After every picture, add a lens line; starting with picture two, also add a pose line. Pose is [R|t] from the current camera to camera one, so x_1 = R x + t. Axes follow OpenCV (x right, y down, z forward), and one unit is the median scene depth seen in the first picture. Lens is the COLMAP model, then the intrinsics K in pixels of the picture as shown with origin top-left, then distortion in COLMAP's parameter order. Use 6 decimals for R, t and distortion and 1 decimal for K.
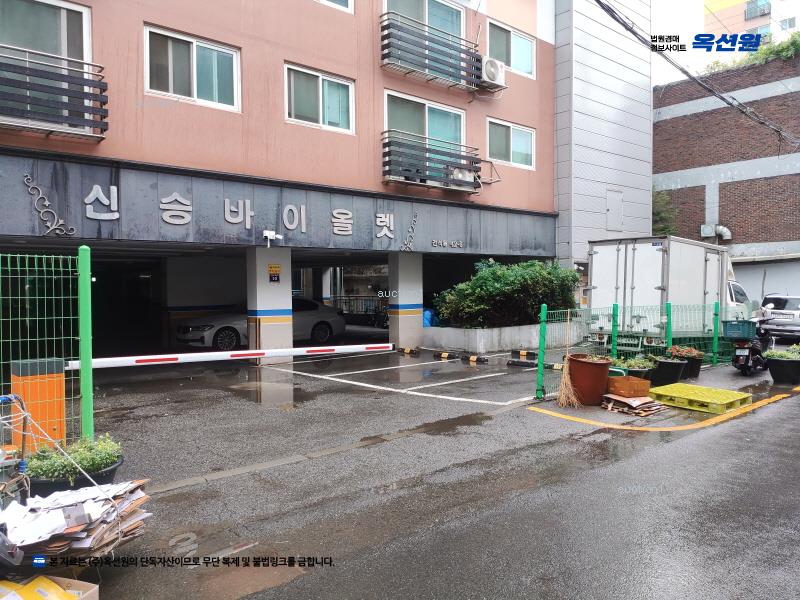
lens RADIAL K [[604.0, 0, 394.7], [0, 604.0, 301.5], [0, 0, 1]] dist [0.062206, -0.086569]
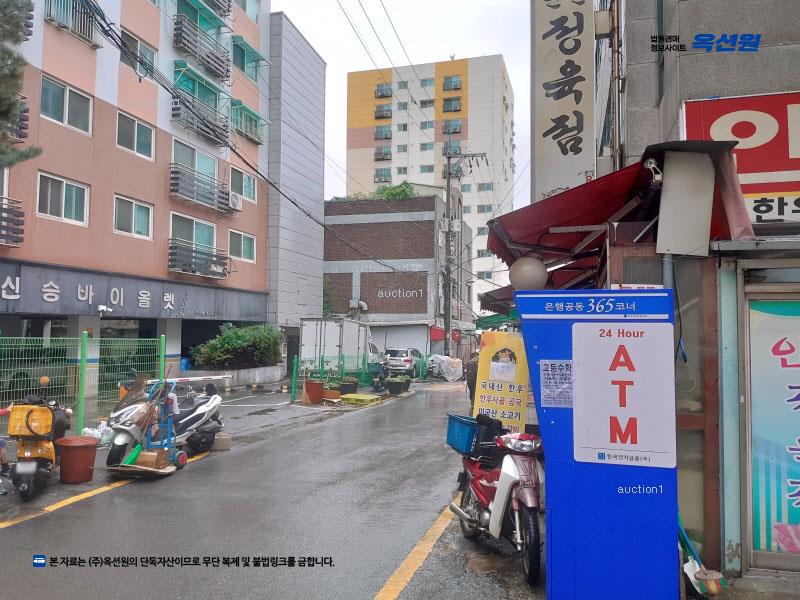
lens RADIAL K [[604.0, 0, 394.7], [0, 604.0, 301.5], [0, 0, 1]] dist [0.062206, -0.086569]
pose [[0.847936, 0.045226, 0.528166, -0.334424], [-0.003776, 0.996844, -0.079295, -0.009368], [-0.530085, 0.065243, 0.845431, -0.552529]]
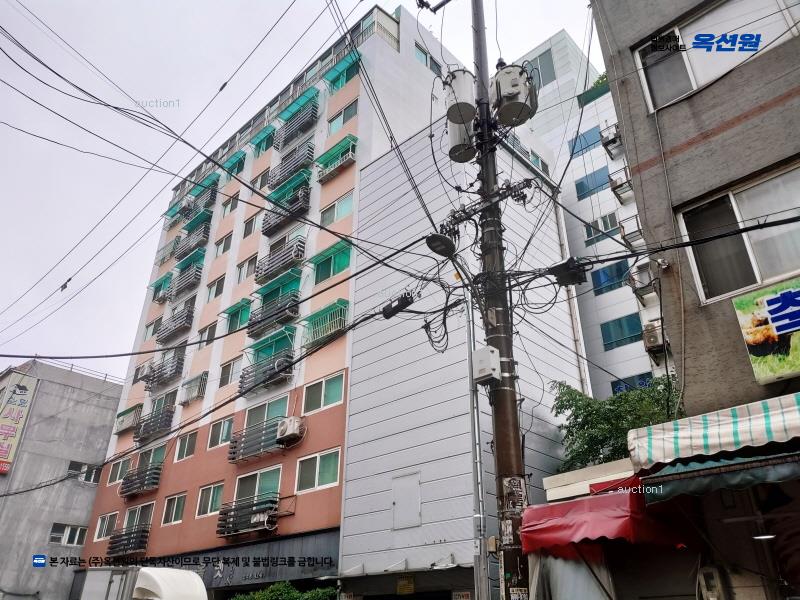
lens RADIAL K [[604.0, 0, 394.7], [0, 604.0, 301.5], [0, 0, 1]] dist [0.062206, -0.086569]
pose [[0.083713, -0.480524, -0.872977, 1.668452], [-0.035233, 0.874077, -0.484508, 0.011567], [0.995867, 0.071317, 0.056241, 1.308147]]
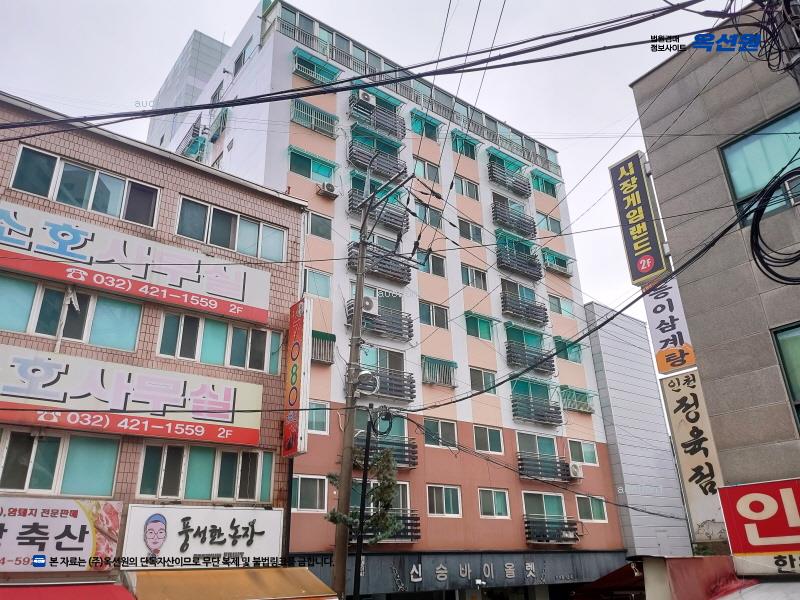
lens RADIAL K [[607.4, 0, 400.0], [0, 607.4, 300.0], [0, 0, 1]] dist [0.009969, -0.004798]
pose [[0.997137, -0.044225, -0.061335, -0.255490], [0.013560, 0.902567, -0.430335, -0.077269], [0.074391, 0.428272, 0.900583, -0.993361]]
